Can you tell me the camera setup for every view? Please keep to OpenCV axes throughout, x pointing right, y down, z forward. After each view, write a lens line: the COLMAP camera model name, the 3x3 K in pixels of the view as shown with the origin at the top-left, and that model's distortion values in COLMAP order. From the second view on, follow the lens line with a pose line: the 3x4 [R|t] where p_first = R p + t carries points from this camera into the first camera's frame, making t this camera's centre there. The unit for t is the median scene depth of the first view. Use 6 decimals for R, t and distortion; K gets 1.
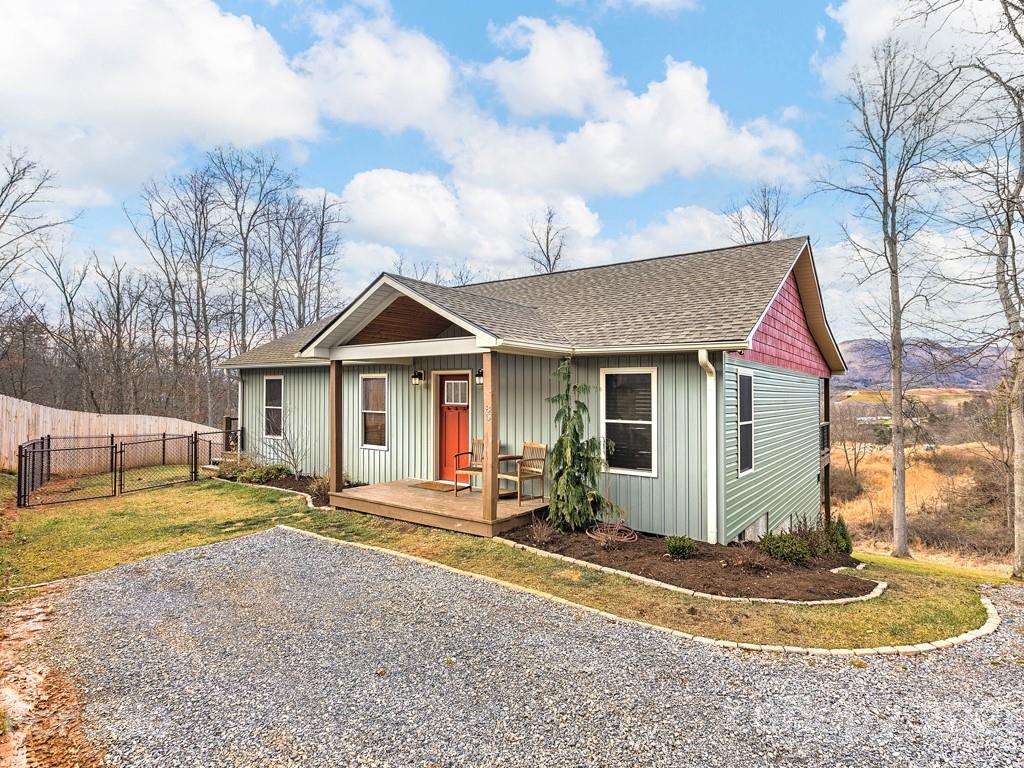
lens RADIAL K [[532.0, 0, 512.0], [0, 532.0, 384.0], [0, 0, 1]] dist [0.025107, 0.000194]
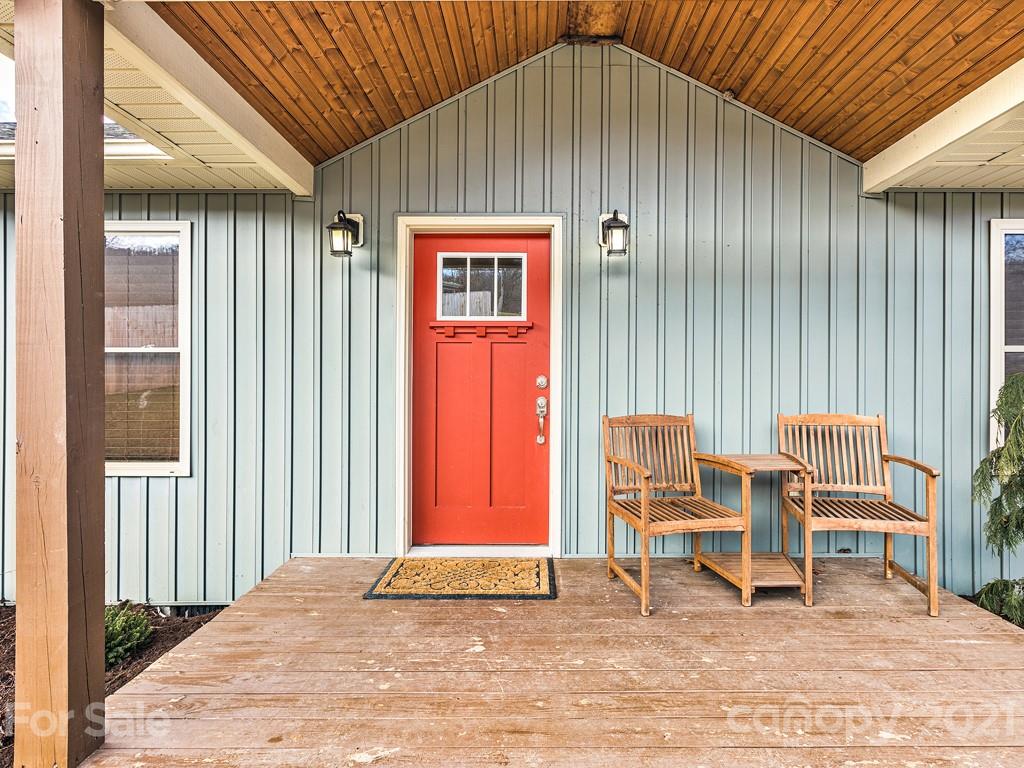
lens RADIAL K [[532.0, 0, 512.0], [0, 532.0, 384.0], [0, 0, 1]] dist [0.025107, 0.000194]
pose [[0.804693, -0.005151, 0.593669, -0.287143], [-0.006618, 0.999822, 0.017646, 0.071047], [-0.593655, -0.018128, 0.804516, 0.693822]]
